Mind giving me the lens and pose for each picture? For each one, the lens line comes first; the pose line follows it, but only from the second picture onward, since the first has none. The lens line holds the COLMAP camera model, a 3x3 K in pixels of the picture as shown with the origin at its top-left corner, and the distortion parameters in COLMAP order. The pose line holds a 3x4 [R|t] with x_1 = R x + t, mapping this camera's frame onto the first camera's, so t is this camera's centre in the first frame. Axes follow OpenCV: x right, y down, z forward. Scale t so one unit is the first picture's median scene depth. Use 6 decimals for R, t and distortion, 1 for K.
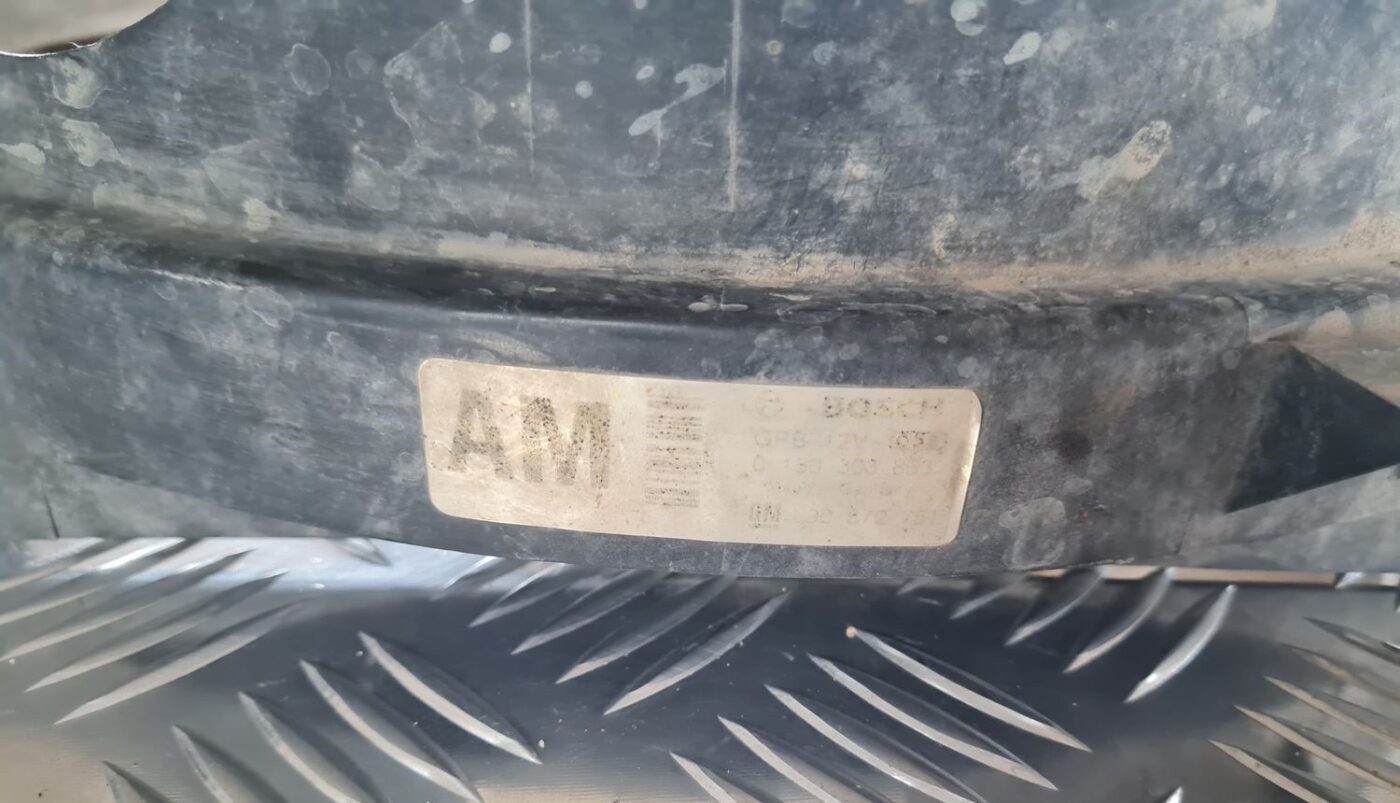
lens RADIAL K [[1343.9, 0, 700.0], [0, 1343.9, 401.5], [0, 0, 1]] dist [-0.059052, -0.008432]
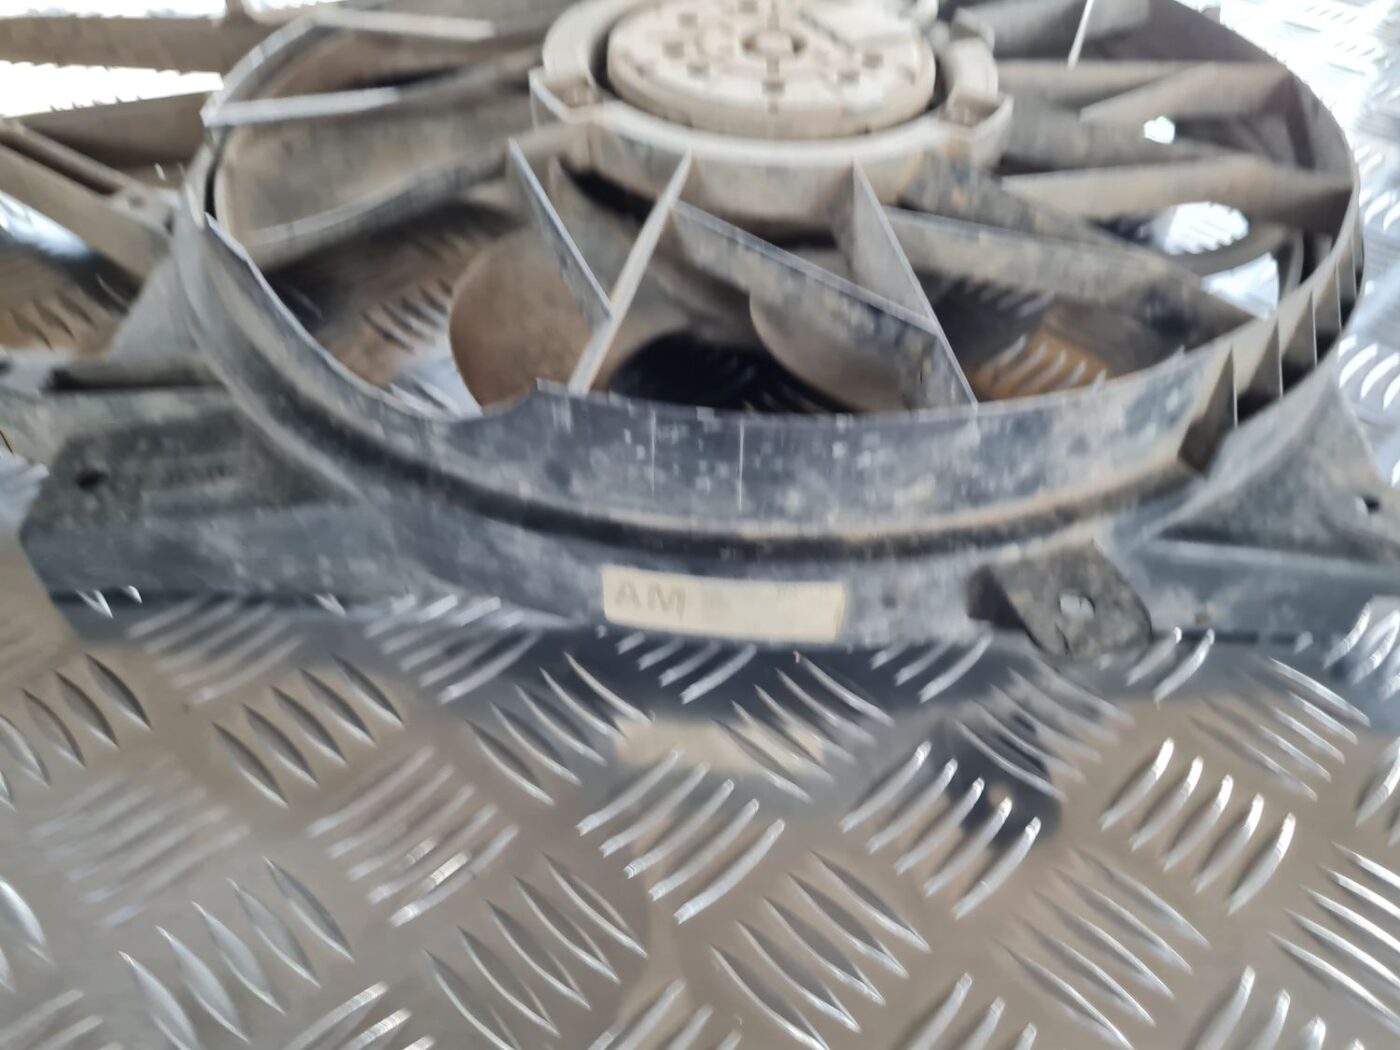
lens RADIAL K [[1179.7, 0, 749.3], [0, 1179.7, 523.4], [0, 0, 1]] dist [-0.005604, -0.005806]
pose [[0.999728, 0.022620, 0.005606, 0.028022], [-0.023304, 0.970871, 0.238468, -0.584503], [-0.000048, -0.238533, 0.971134, -0.939600]]
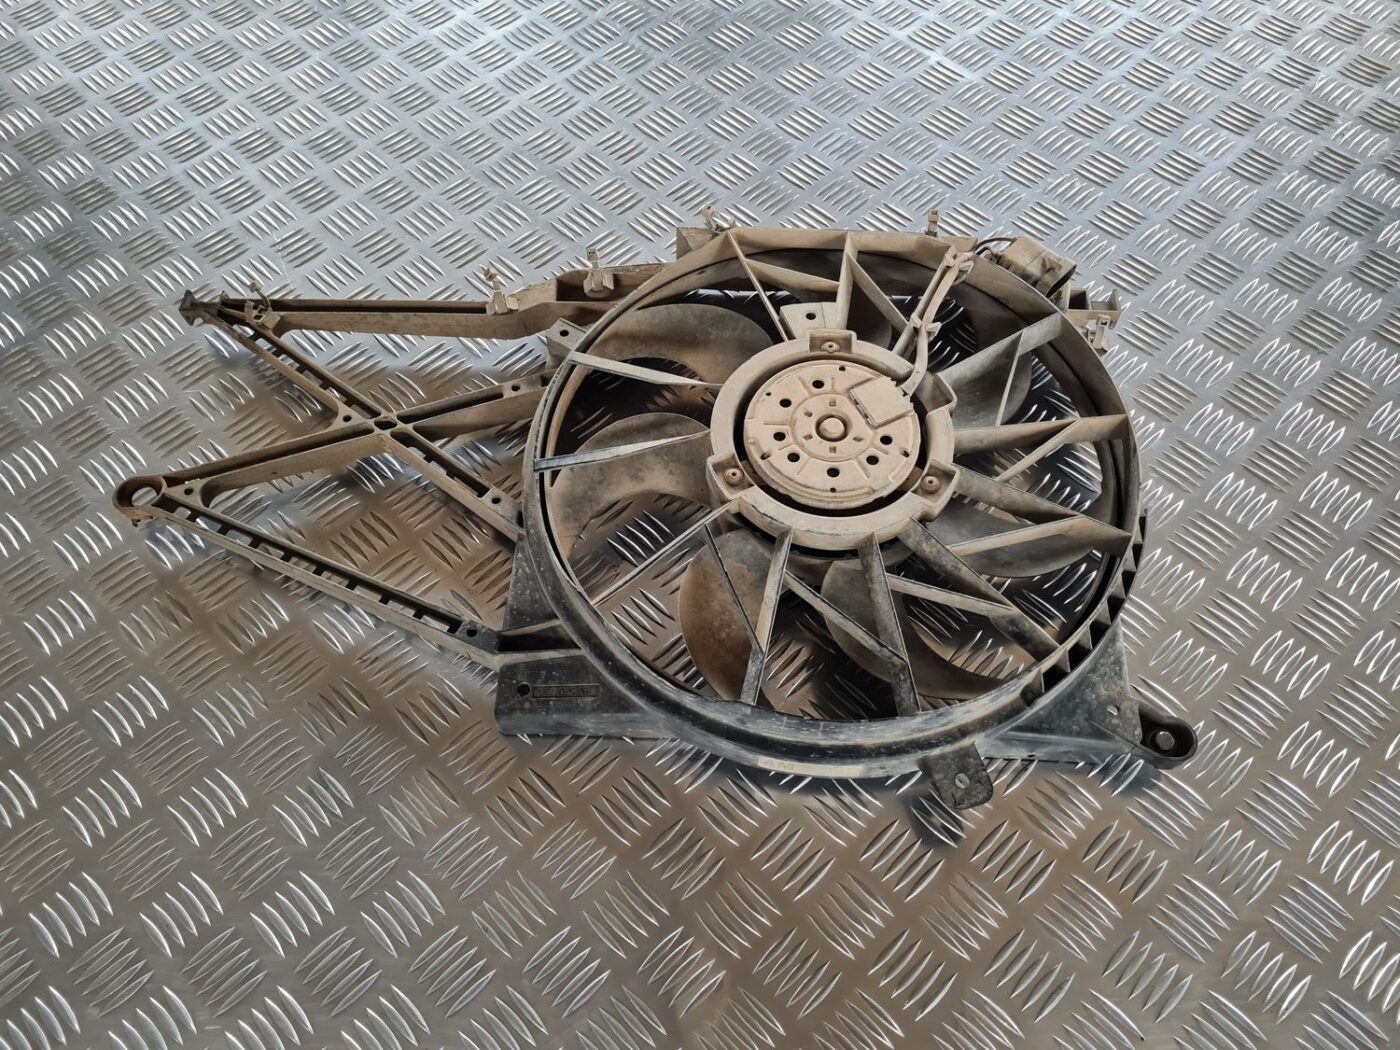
lens RADIAL K [[1061.7, 0, 699.5], [0, 1061.7, 553.0], [0, 0, 1]] dist [0.028804, -0.029697]
pose [[0.997583, 0.025631, -0.064588, -0.194043], [0.007347, 0.885370, 0.464829, -2.718134], [0.069098, -0.464180, 0.883042, -2.403326]]
